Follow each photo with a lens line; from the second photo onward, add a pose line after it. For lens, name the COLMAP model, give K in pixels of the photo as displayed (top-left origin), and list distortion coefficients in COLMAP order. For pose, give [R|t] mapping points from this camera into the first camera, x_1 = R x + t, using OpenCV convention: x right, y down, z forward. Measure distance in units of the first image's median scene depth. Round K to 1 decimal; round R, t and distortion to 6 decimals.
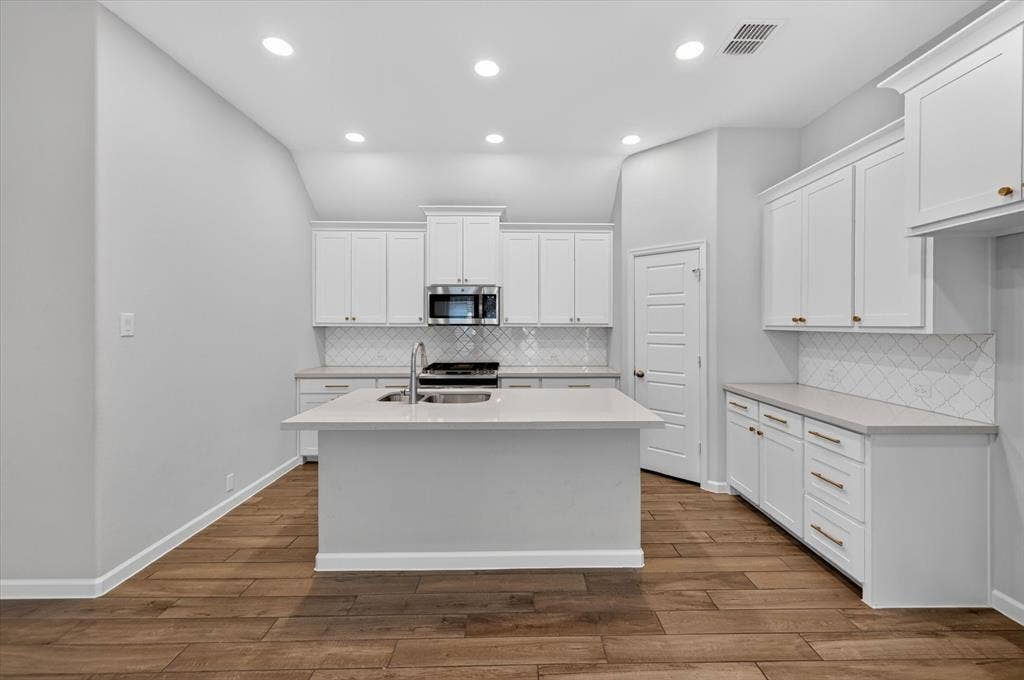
lens RADIAL K [[414.7, 0, 525.7], [0, 414.7, 323.4], [0, 0, 1]] dist [0.000587, 0.001887]
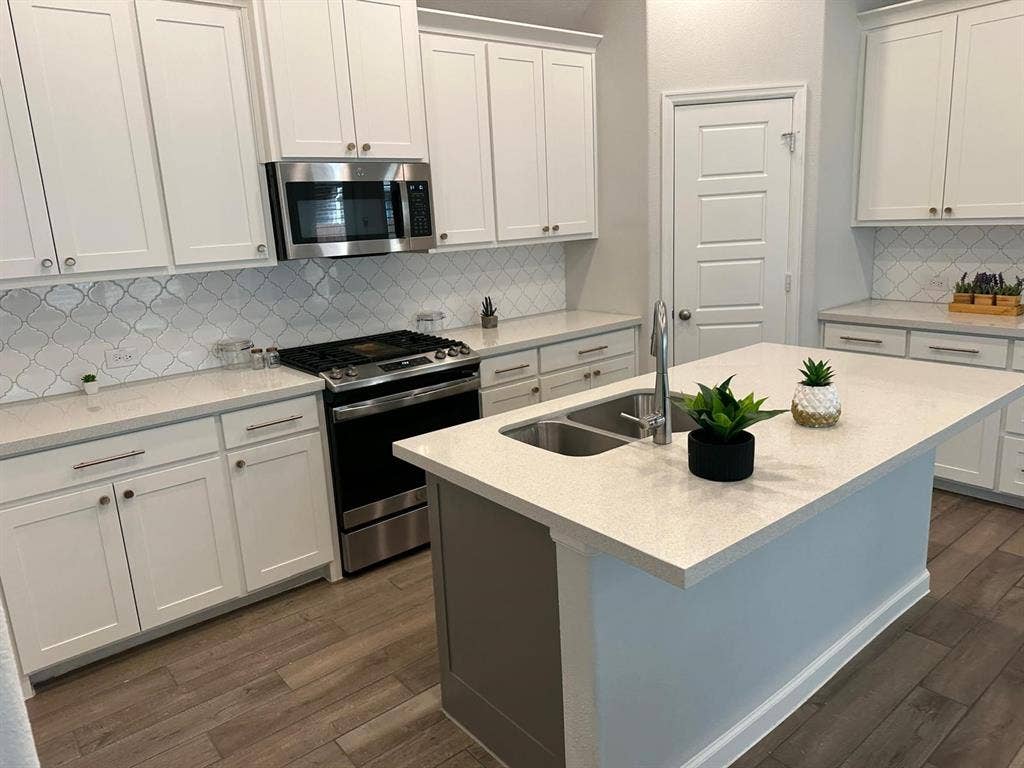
lens RADIAL K [[719.8, 0, 514.7], [0, 719.8, 382.1], [0, 0, 1]] dist [0.039228, -0.029601]
pose [[0.784920, -0.182122, 0.592226, -0.628601], [0.051576, 0.971713, 0.230465, -0.041828], [-0.617446, -0.150352, 0.772110, 0.377902]]
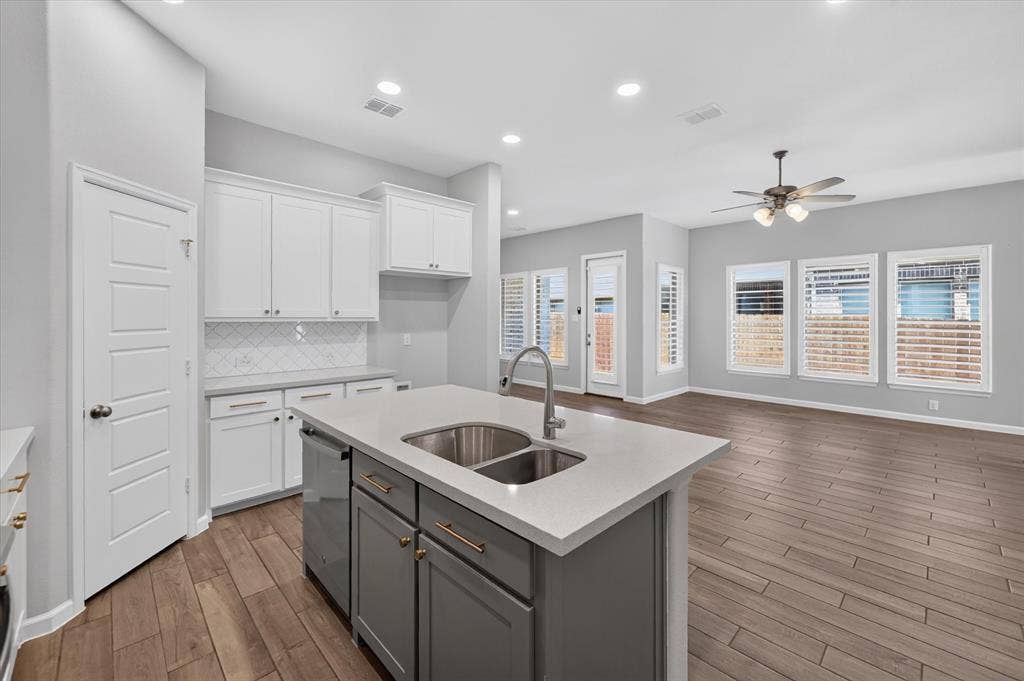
lens RADIAL K [[417.5, 0, 521.7], [0, 417.5, 316.0], [0, 0, 1]] dist [0.003910, -0.000564]
pose [[-0.687232, -0.005318, 0.726418, -0.532689], [-0.007033, 0.999975, 0.000667, -0.002644], [-0.726404, -0.004651, -0.687253, 1.110054]]
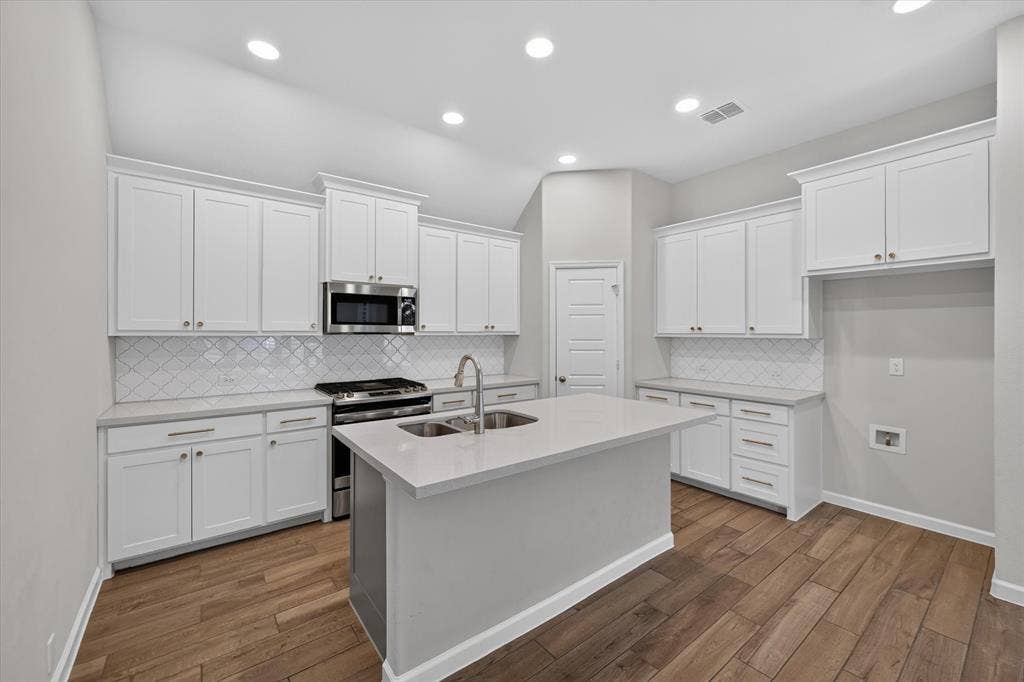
lens RADIAL K [[414.7, 0, 524.8], [0, 414.7, 329.4], [0, 0, 1]] dist [0.000587, 0.001887]
pose [[0.796152, 0.003452, 0.605086, -0.508570], [-0.001131, 0.999990, -0.004217, -0.000929], [-0.605095, 0.002673, 0.796149, 0.235592]]
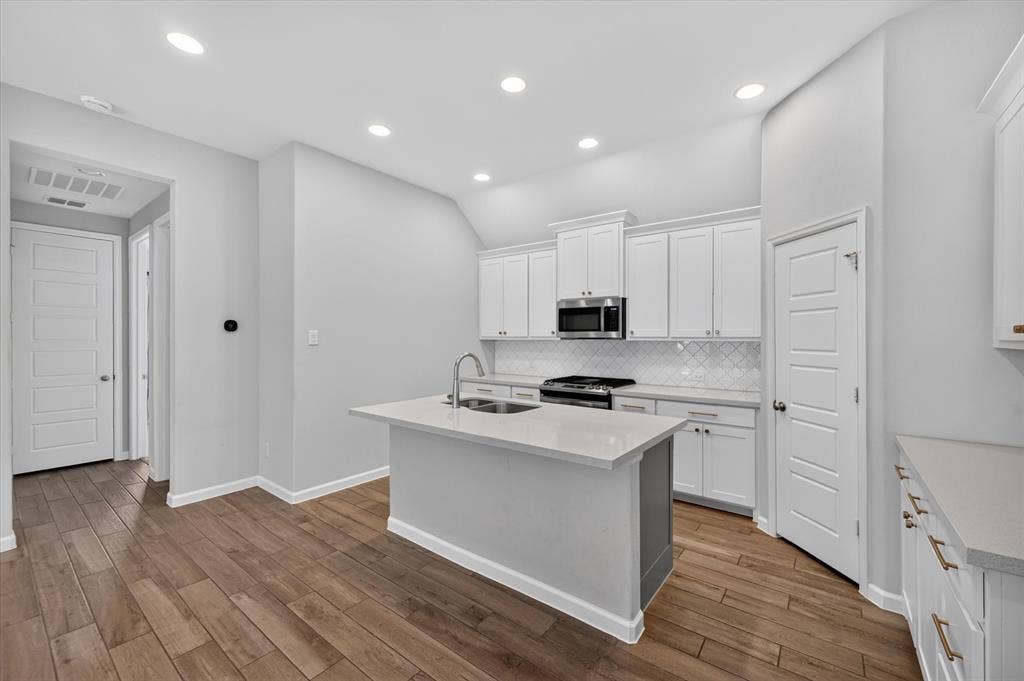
lens RADIAL K [[414.7, 0, 525.1], [0, 414.7, 336.6], [0, 0, 1]] dist [0.000587, 0.001887]
pose [[0.784380, -0.001278, -0.620279, 0.426755], [0.000149, 0.999998, -0.001872, 0.001308], [0.620281, 0.001376, 0.784379, 0.174554]]
